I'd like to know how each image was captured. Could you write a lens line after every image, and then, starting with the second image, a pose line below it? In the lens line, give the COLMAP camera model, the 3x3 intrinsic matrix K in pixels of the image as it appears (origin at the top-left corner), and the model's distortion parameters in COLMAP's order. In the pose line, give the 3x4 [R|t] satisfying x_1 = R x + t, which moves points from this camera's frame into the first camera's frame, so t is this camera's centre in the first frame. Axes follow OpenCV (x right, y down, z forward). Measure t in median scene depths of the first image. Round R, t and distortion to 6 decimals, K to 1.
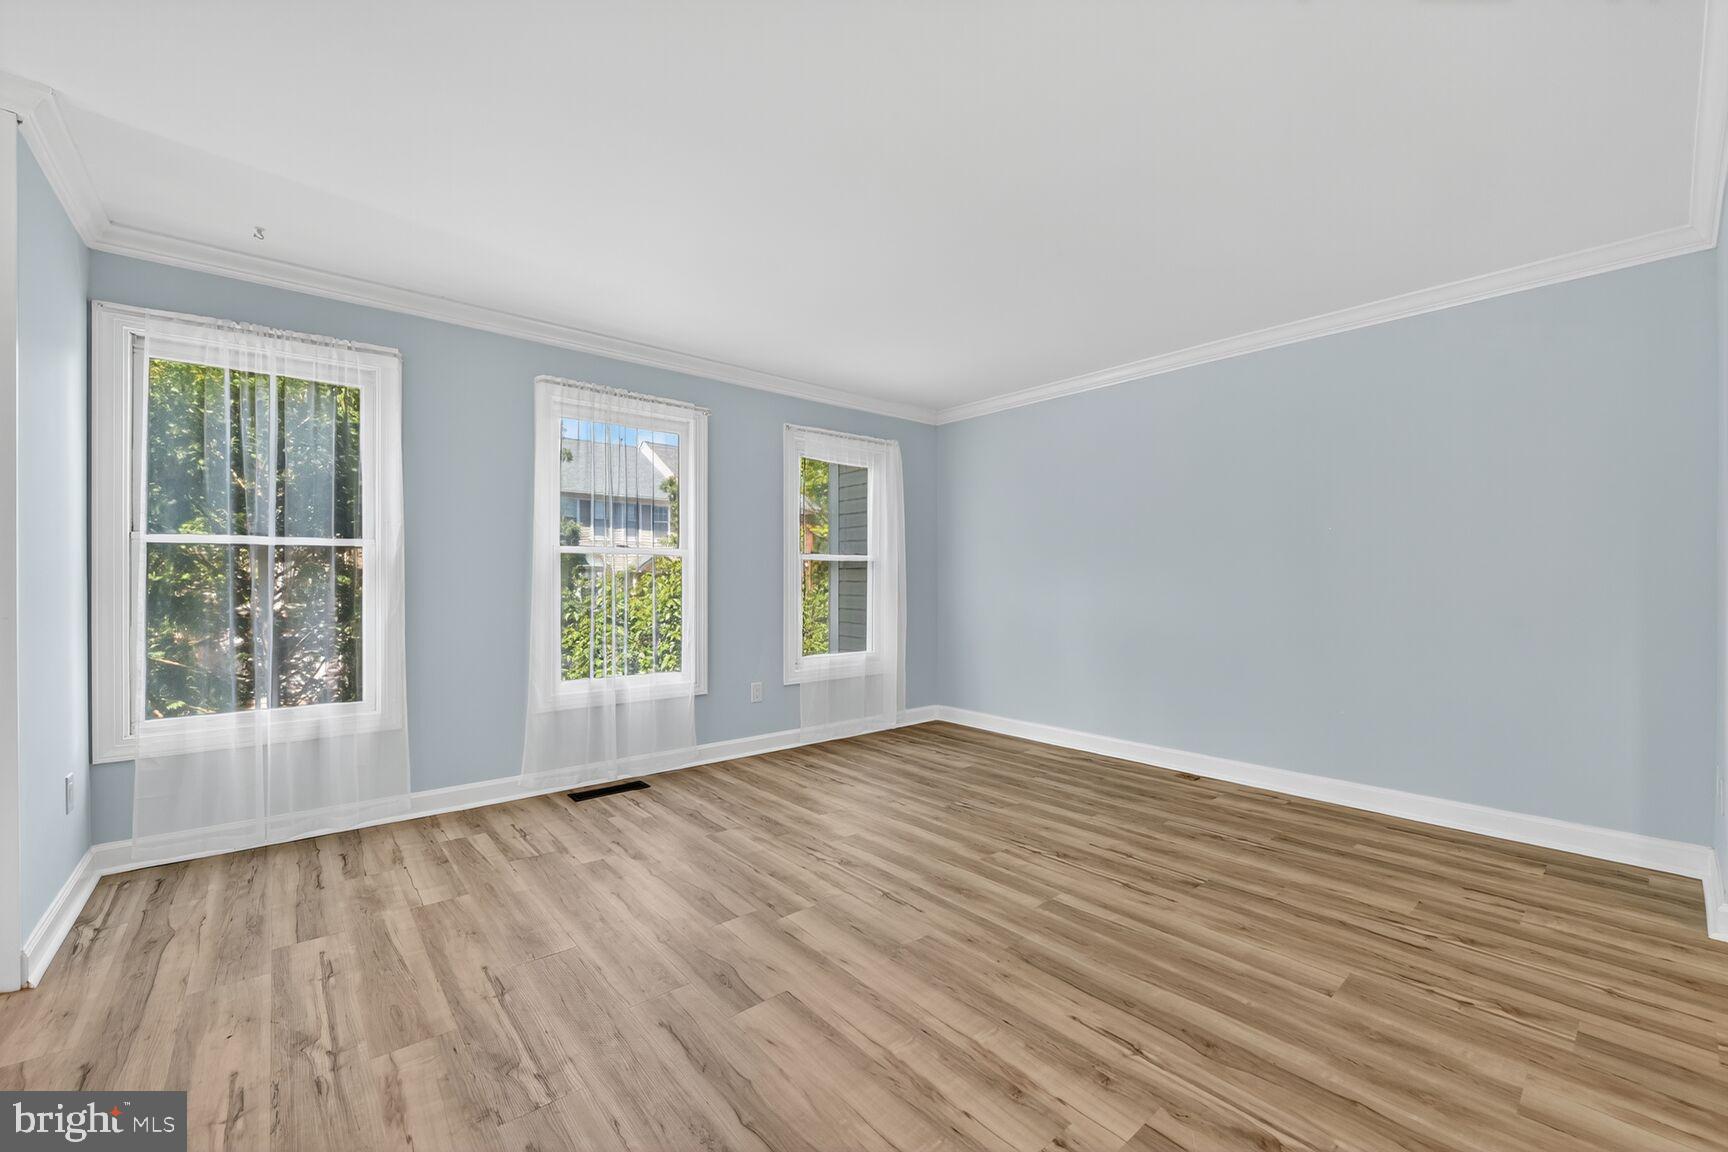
lens RADIAL K [[688.2, 0, 860.6], [0, 688.2, 579.9], [0, 0, 1]] dist [-0.008290, -0.000286]
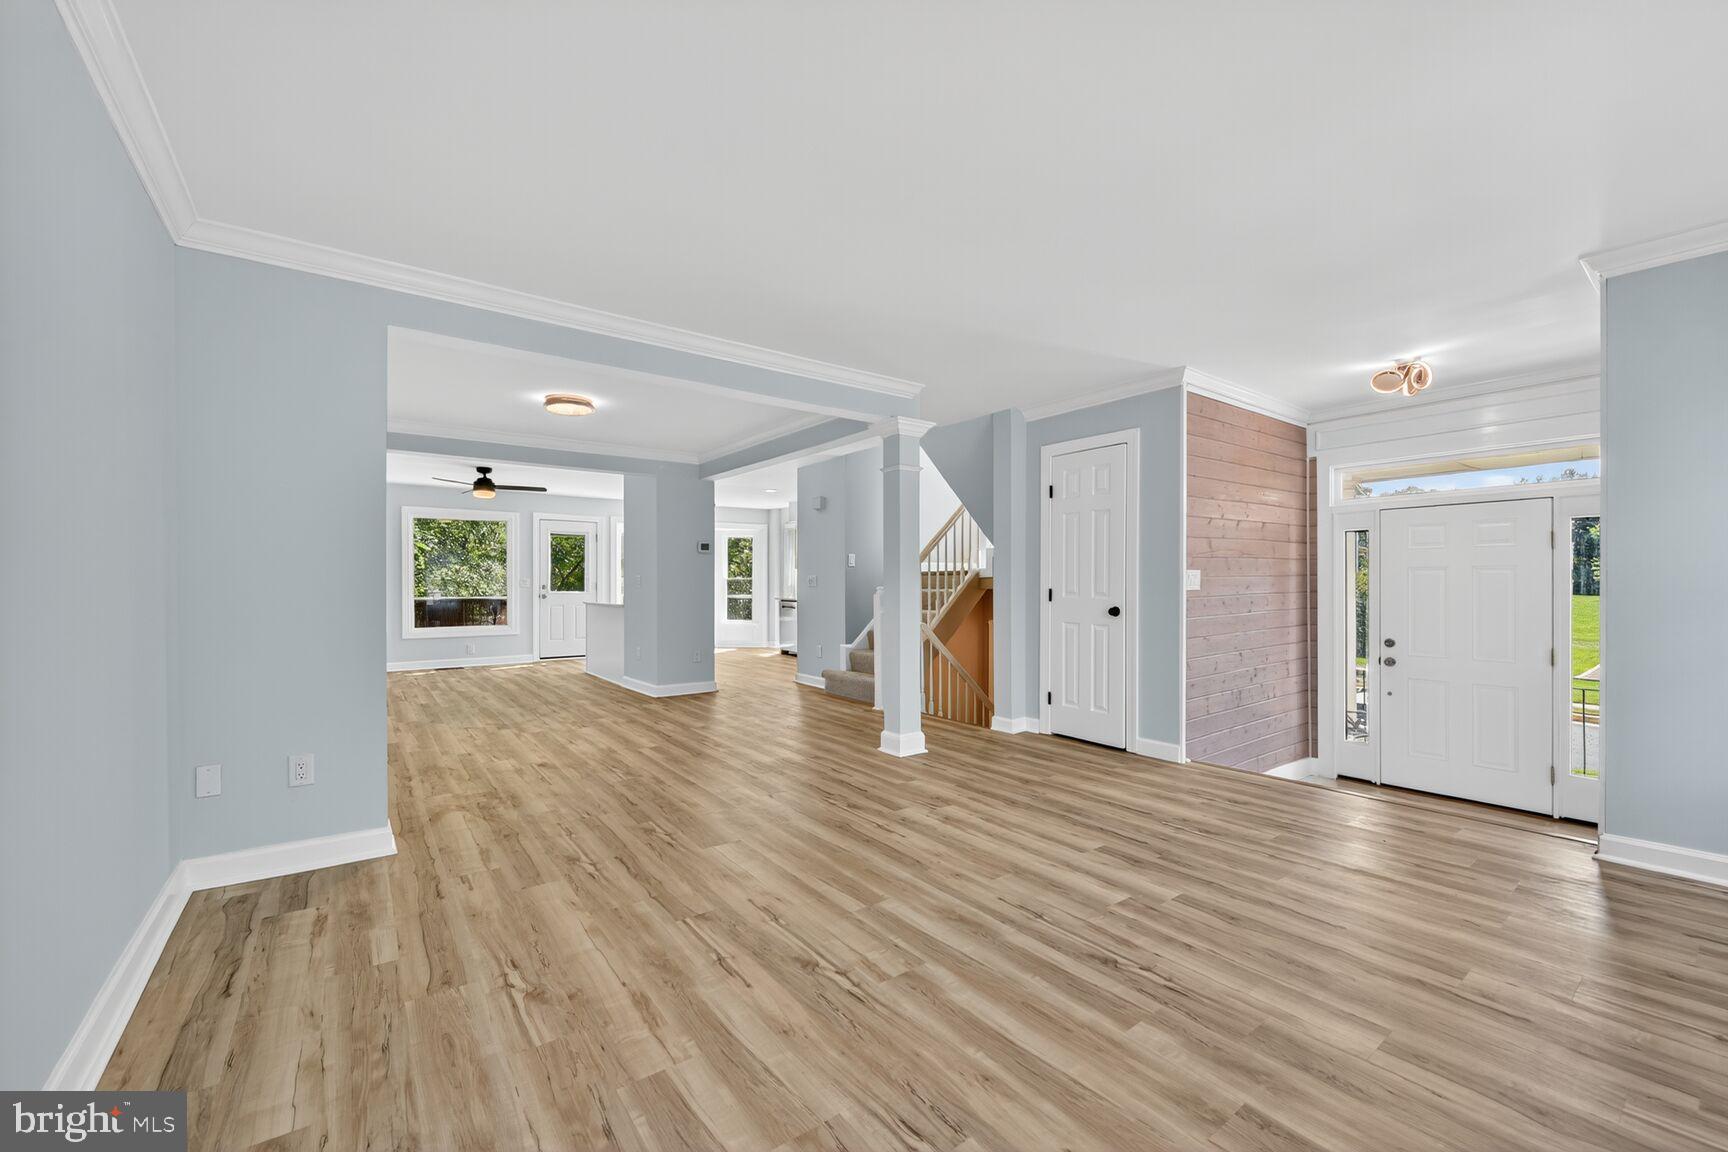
lens RADIAL K [[688.2, 0, 860.6], [0, 688.2, 579.9], [0, 0, 1]] dist [-0.008290, -0.000286]
pose [[-0.997756, 0.000319, 0.066951, 0.180976], [0.000103, 0.999995, -0.003227, -0.002971], [-0.066952, -0.003213, -0.997751, 1.626438]]
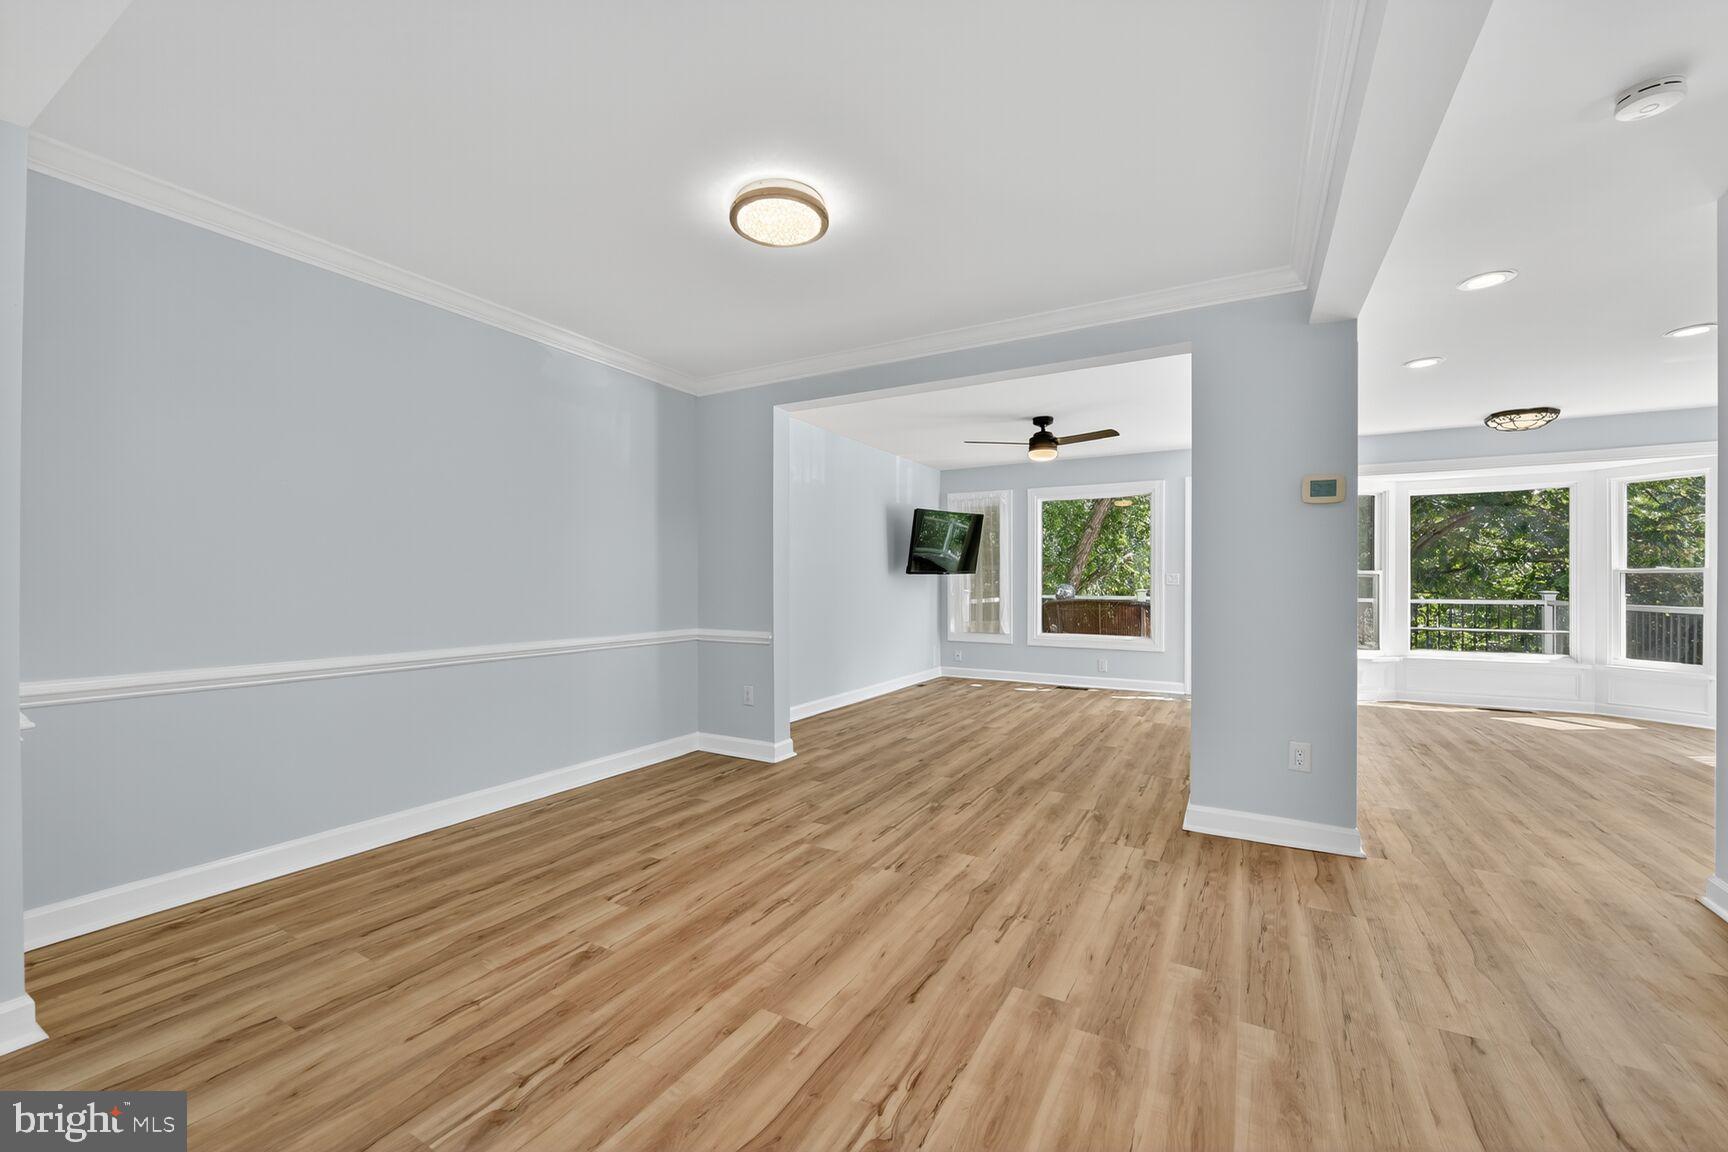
lens RADIAL K [[688.2, 0, 860.6], [0, 688.2, 579.9], [0, 0, 1]] dist [-0.008290, -0.000286]
pose [[-0.341852, -0.001201, 0.939753, 0.198488], [-0.000313, 0.999999, 0.001164, 0.000343], [-0.939754, 0.000104, -0.341852, 0.216555]]
